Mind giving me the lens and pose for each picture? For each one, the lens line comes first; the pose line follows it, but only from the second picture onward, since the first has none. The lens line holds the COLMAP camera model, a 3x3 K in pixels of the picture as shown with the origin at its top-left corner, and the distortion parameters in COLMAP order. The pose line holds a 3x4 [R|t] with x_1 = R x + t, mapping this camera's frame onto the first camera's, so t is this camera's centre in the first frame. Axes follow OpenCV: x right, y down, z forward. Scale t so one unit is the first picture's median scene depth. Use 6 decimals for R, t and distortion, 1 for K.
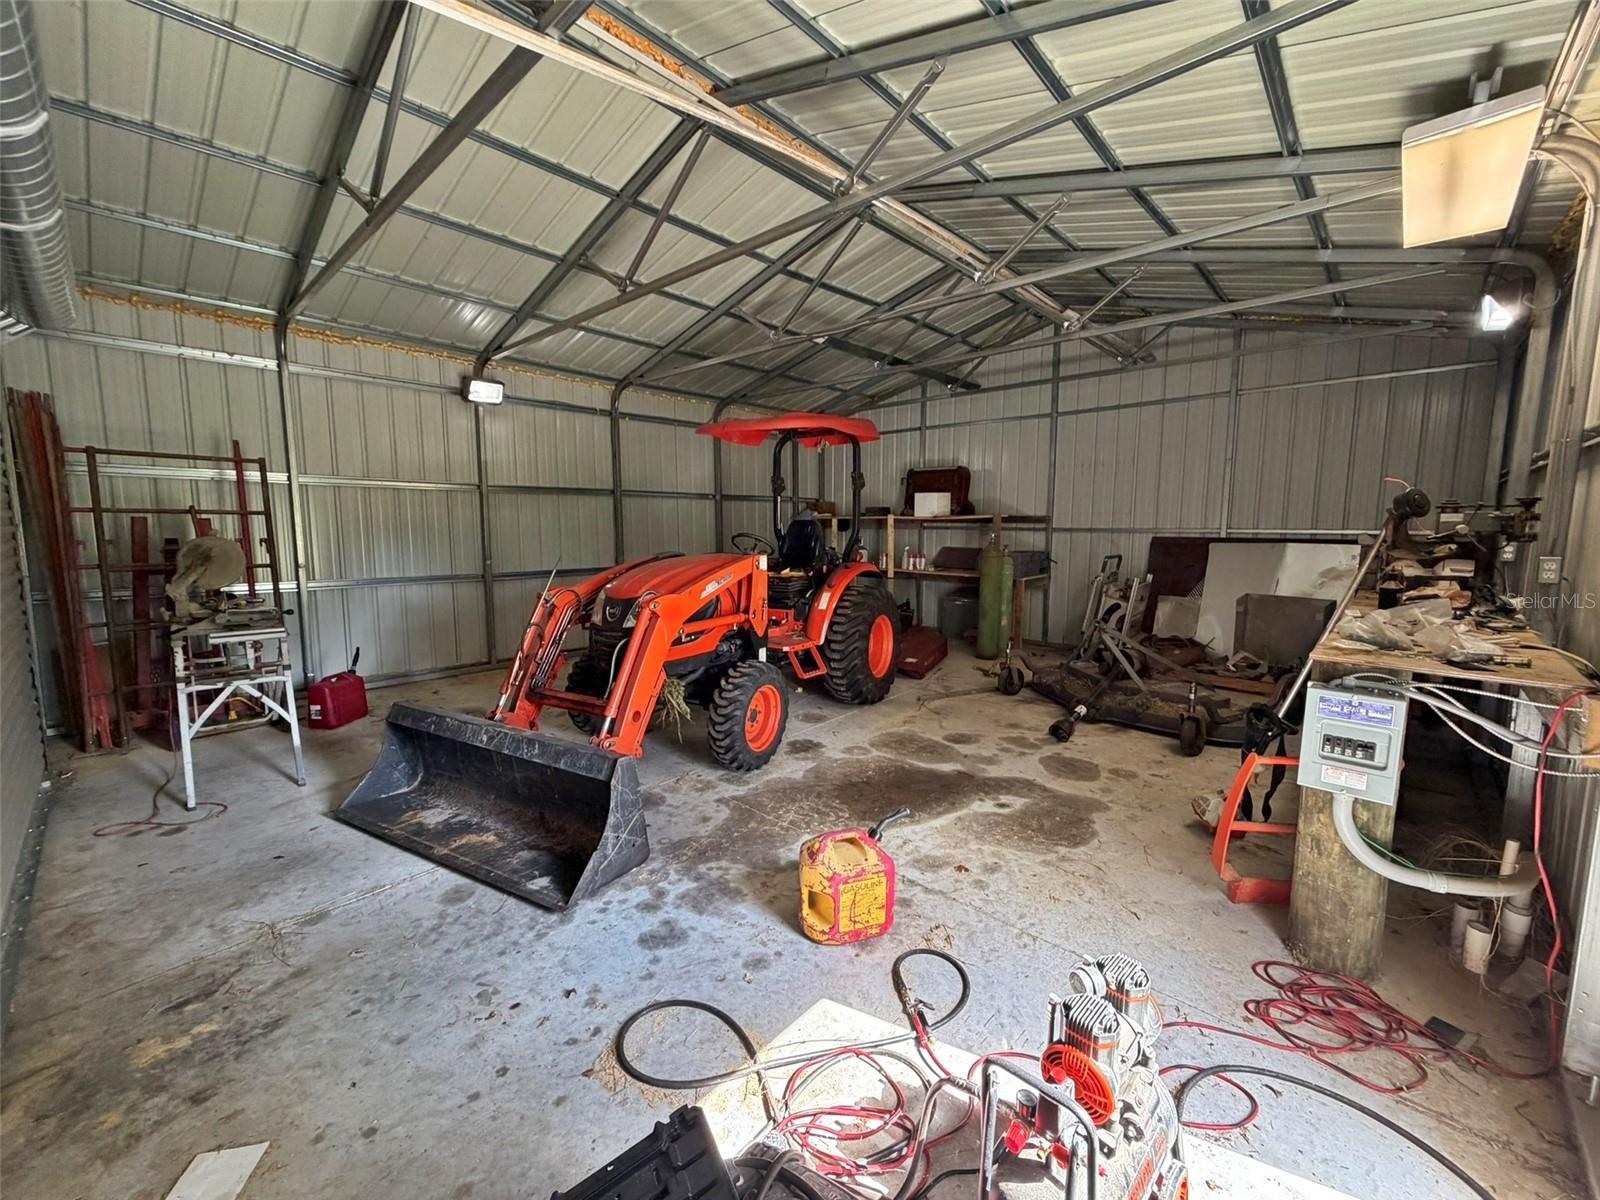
lens RADIAL K [[636.5, 0, 793.9], [0, 636.5, 595.3], [0, 0, 1]] dist [0.001442, 0.000115]
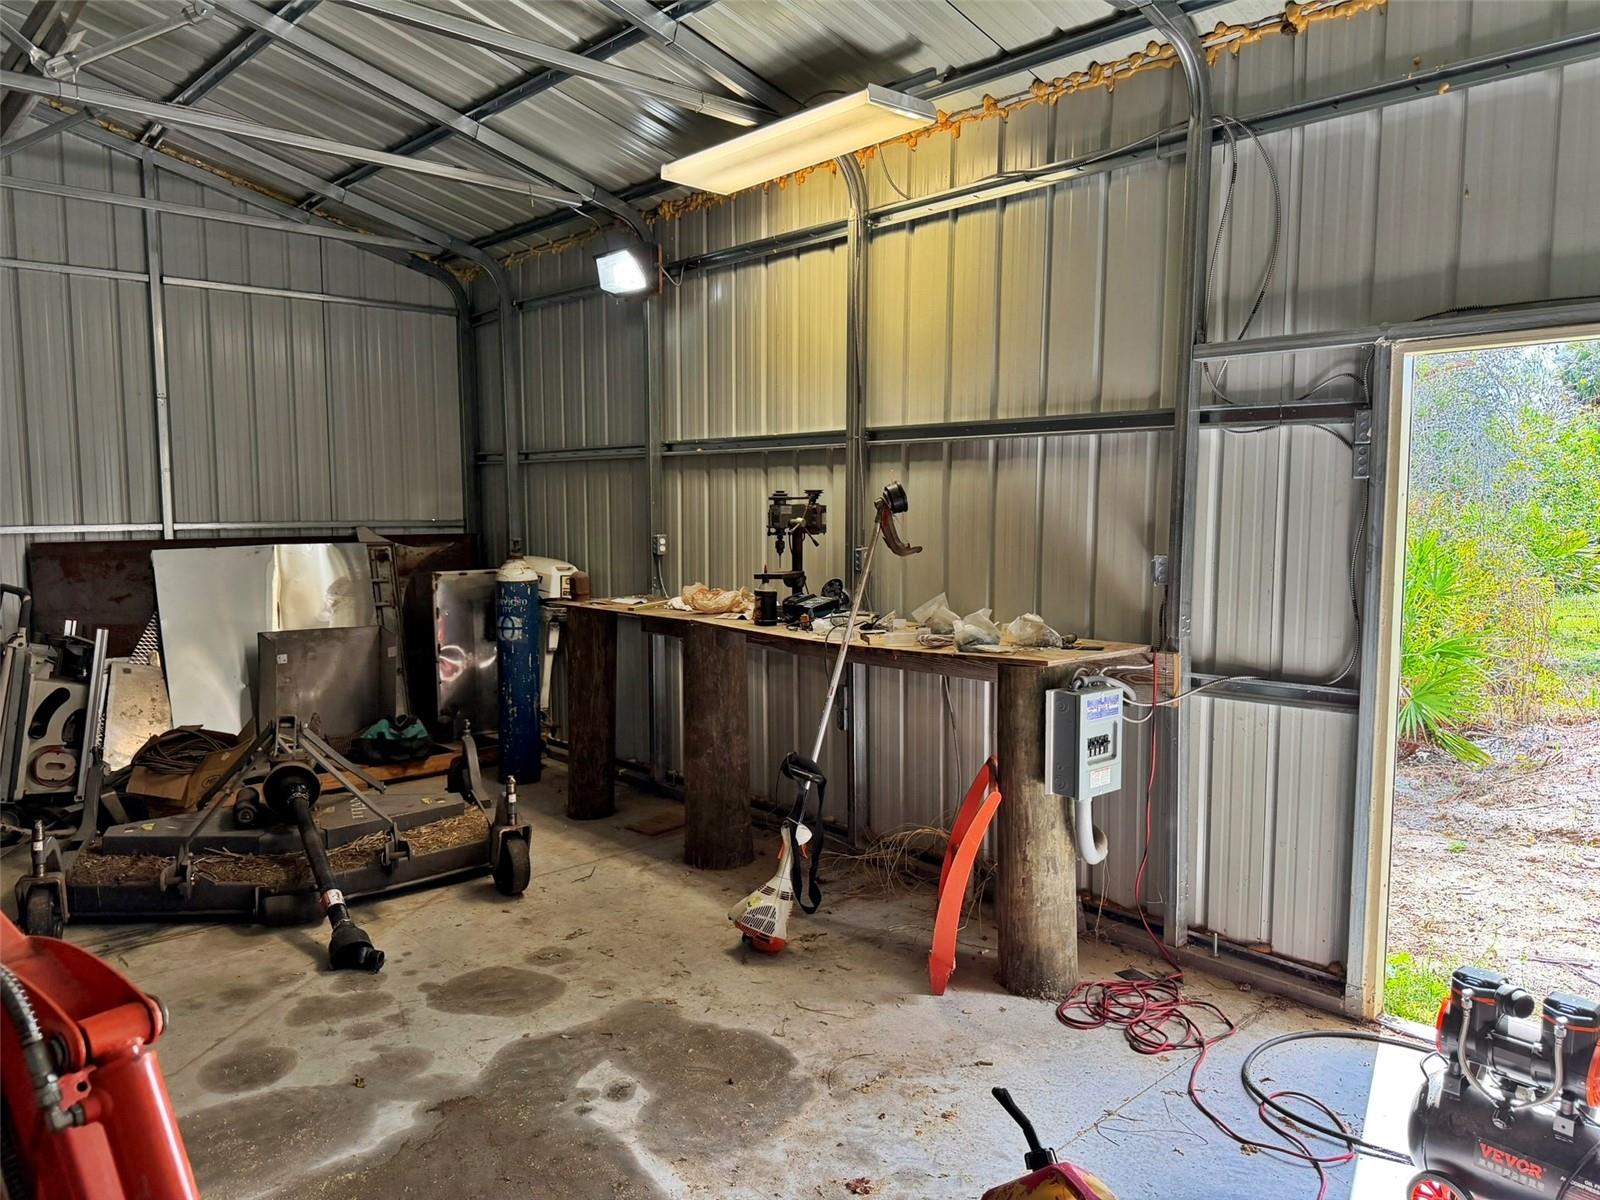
lens RADIAL K [[1126.6, 0, 798.4], [0, 1126.6, 605.6], [0, 0, 1]] dist [0.032759, -0.064671]
pose [[0.048800, -0.086612, 0.995046, -0.439785], [0.112429, 0.990378, 0.080692, -0.085011], [-0.992461, 0.107934, 0.058069, 0.675563]]
